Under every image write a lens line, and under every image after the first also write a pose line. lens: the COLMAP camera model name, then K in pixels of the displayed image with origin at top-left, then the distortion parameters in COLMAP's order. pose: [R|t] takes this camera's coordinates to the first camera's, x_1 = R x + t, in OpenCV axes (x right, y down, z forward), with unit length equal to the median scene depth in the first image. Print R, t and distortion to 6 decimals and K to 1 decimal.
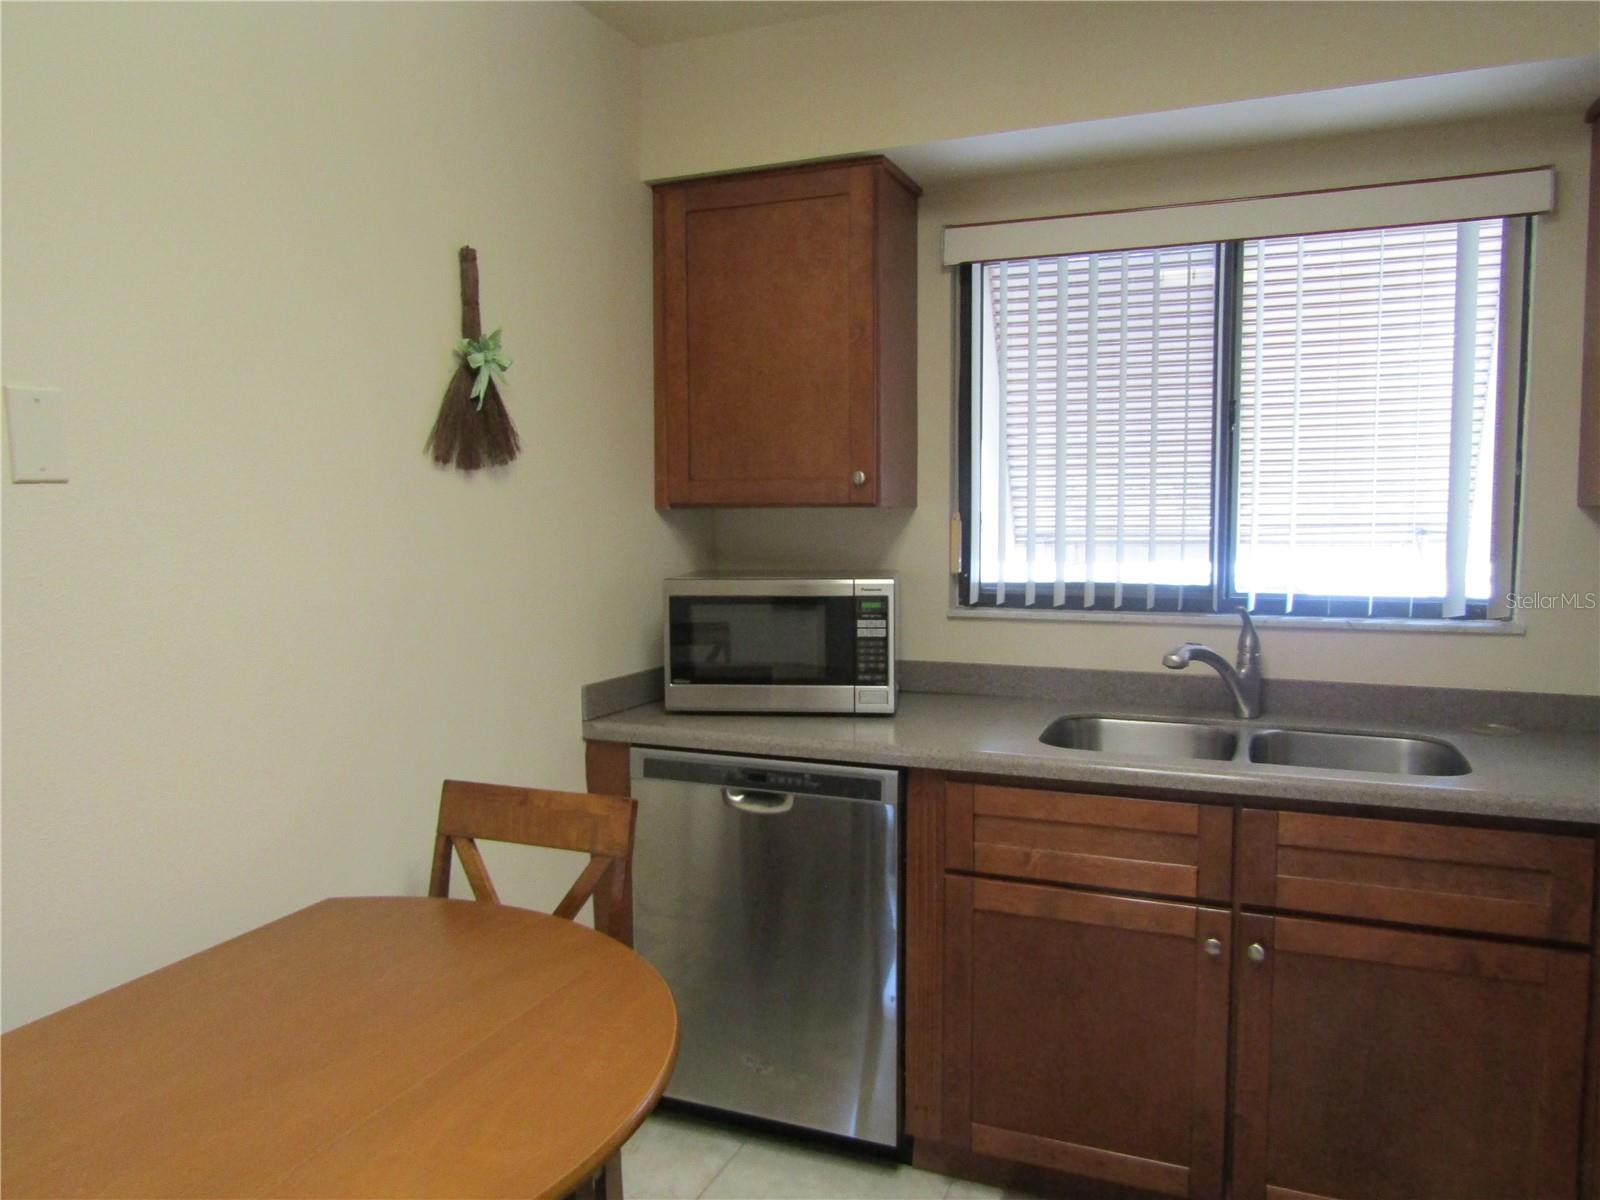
lens RADIAL K [[1146.0, 0, 800.7], [0, 1146.0, 586.9], [0, 0, 1]] dist [-0.002392, -0.003782]
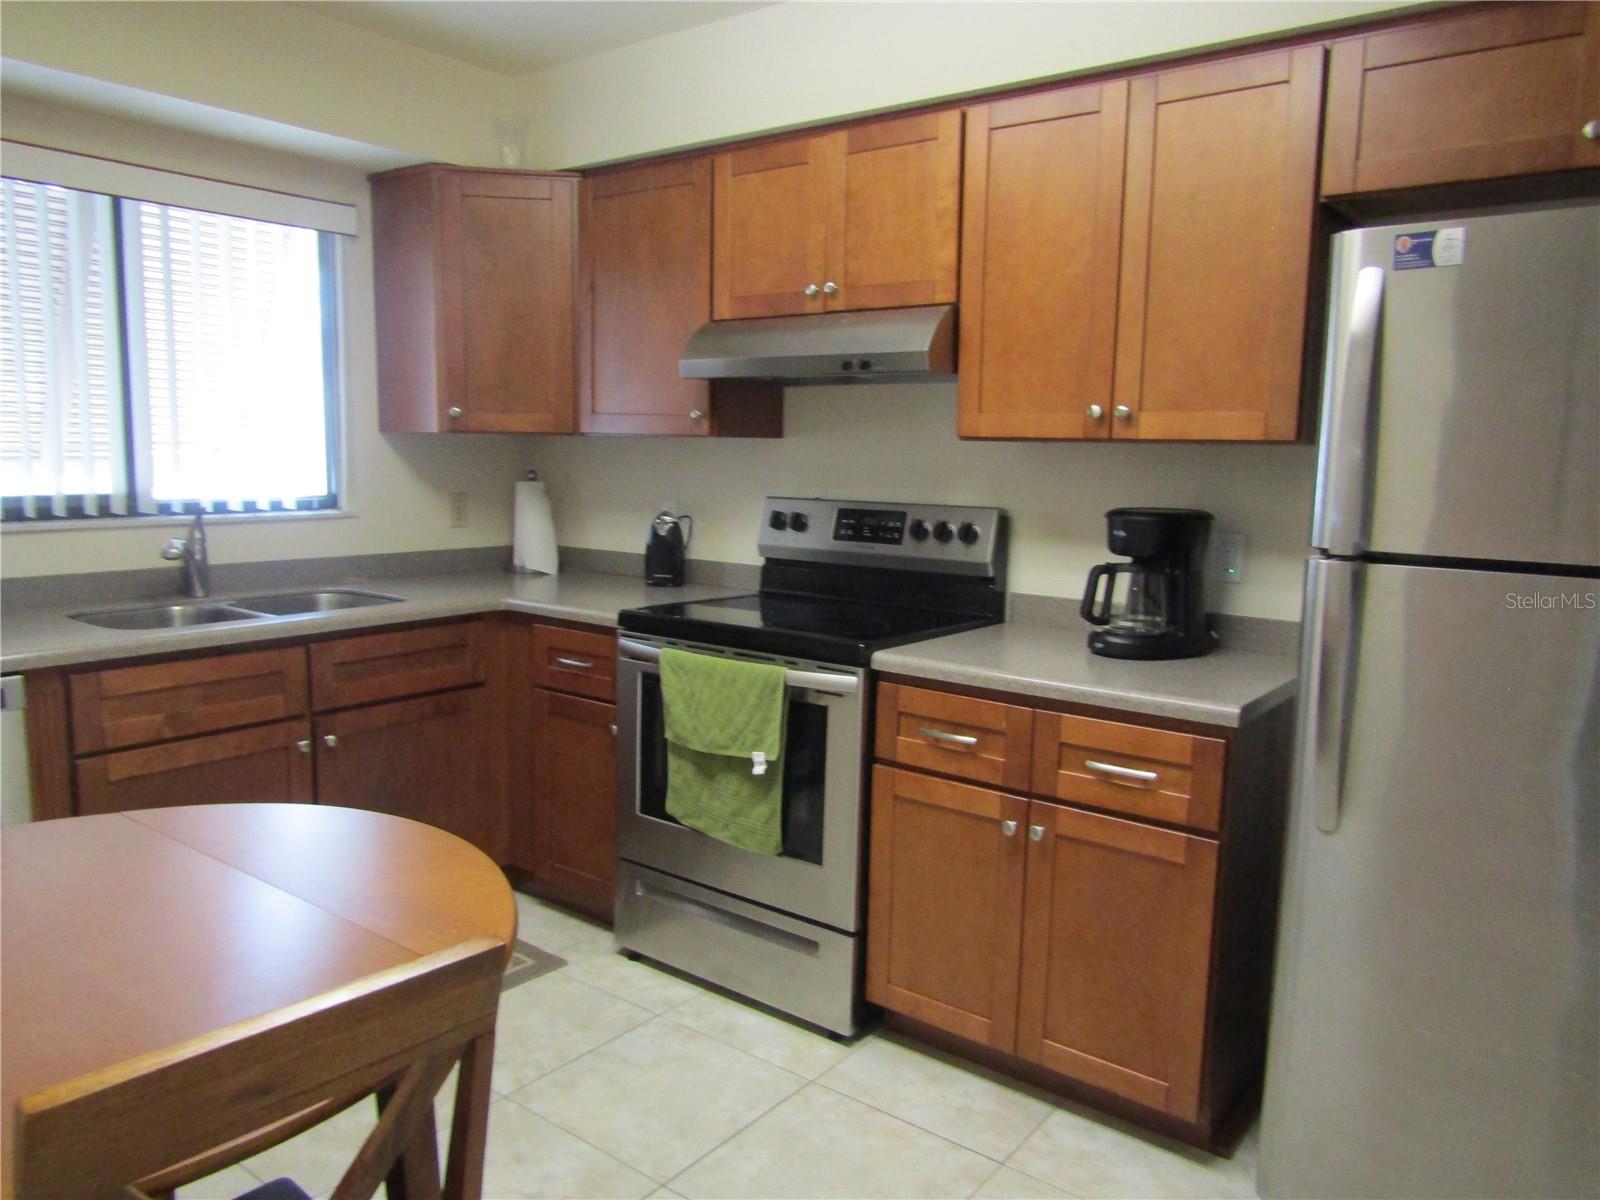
lens RADIAL K [[1146.0, 0, 795.0], [0, 1146.0, 600.9], [0, 0, 1]] dist [-0.002392, -0.003782]
pose [[0.273717, -0.125189, 0.953628, -0.658901], [0.041198, 0.992109, 0.118416, -0.004041], [-0.960928, 0.006875, 0.276714, 0.022601]]
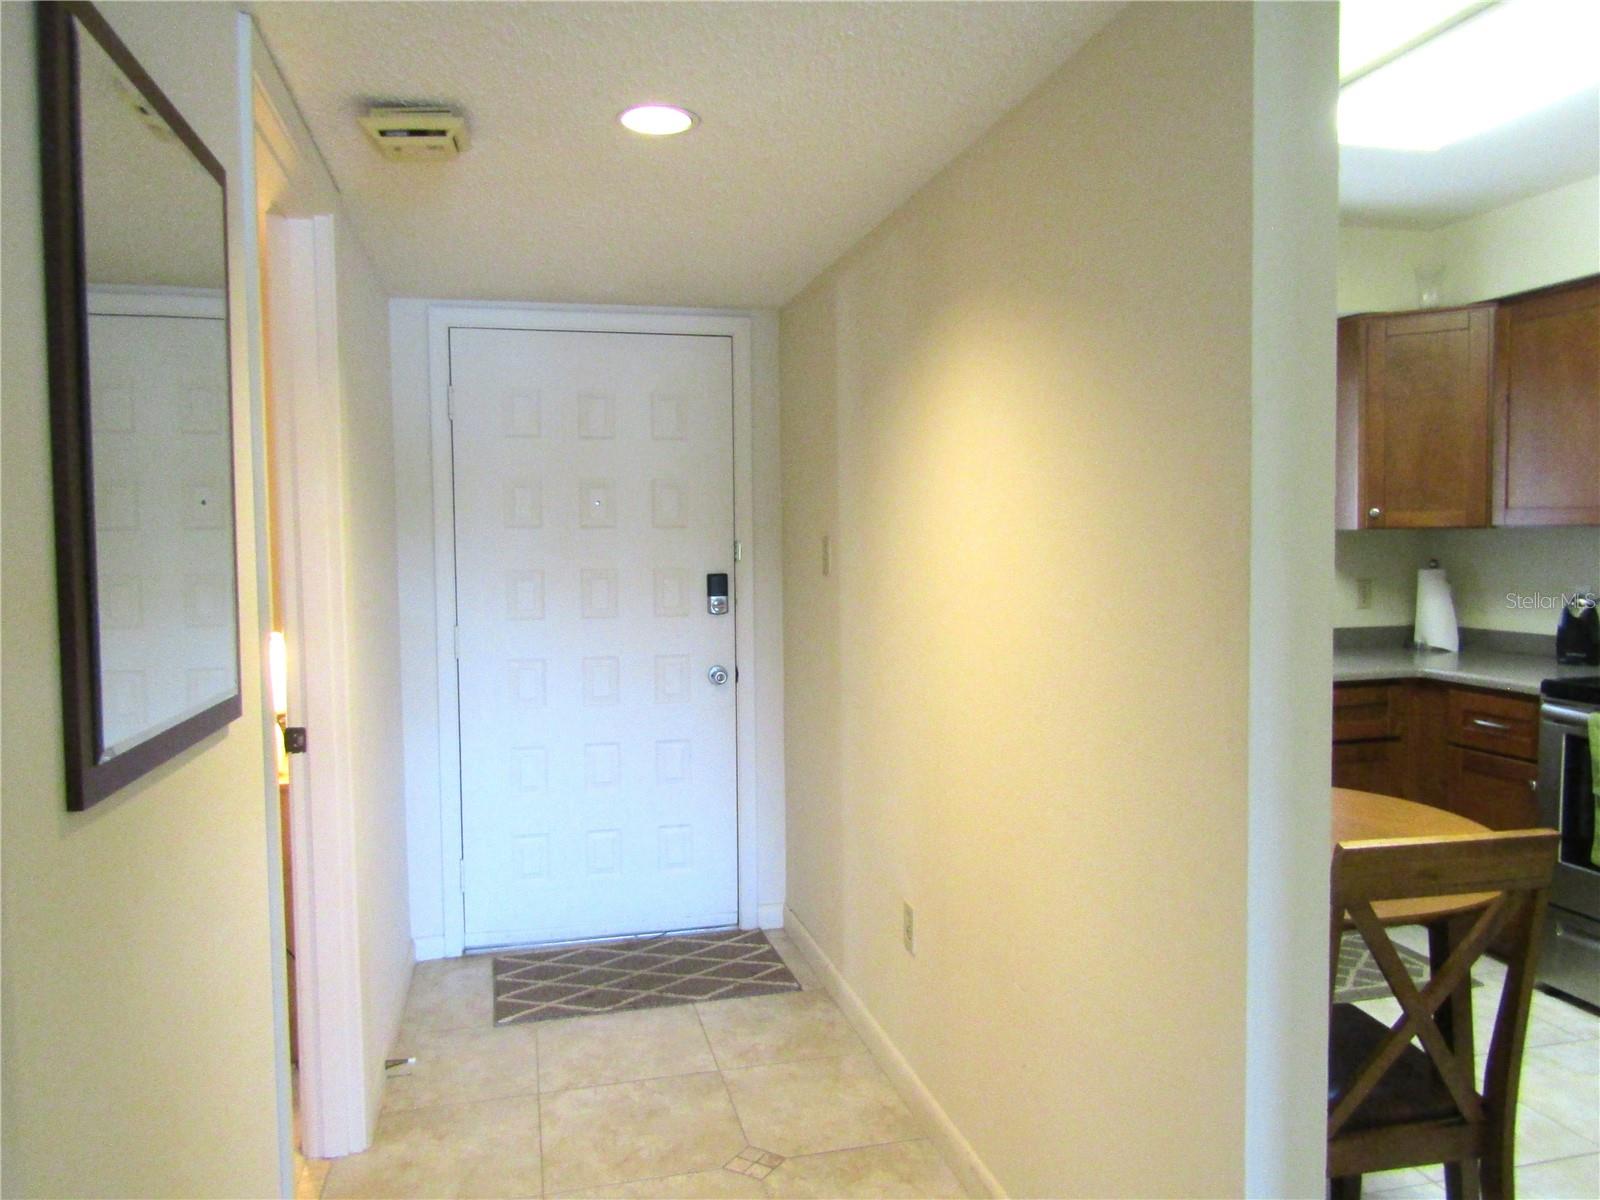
lens RADIAL K [[1135.5, 0, 799.3], [0, 1135.5, 599.8], [0, 0, 1]] dist [-0.009444, -0.004828]
pose [[0.809080, -0.043587, 0.586079, -1.091342], [0.049376, 0.998762, 0.006116, -0.007420], [-0.585620, 0.023990, 0.810231, -0.047674]]
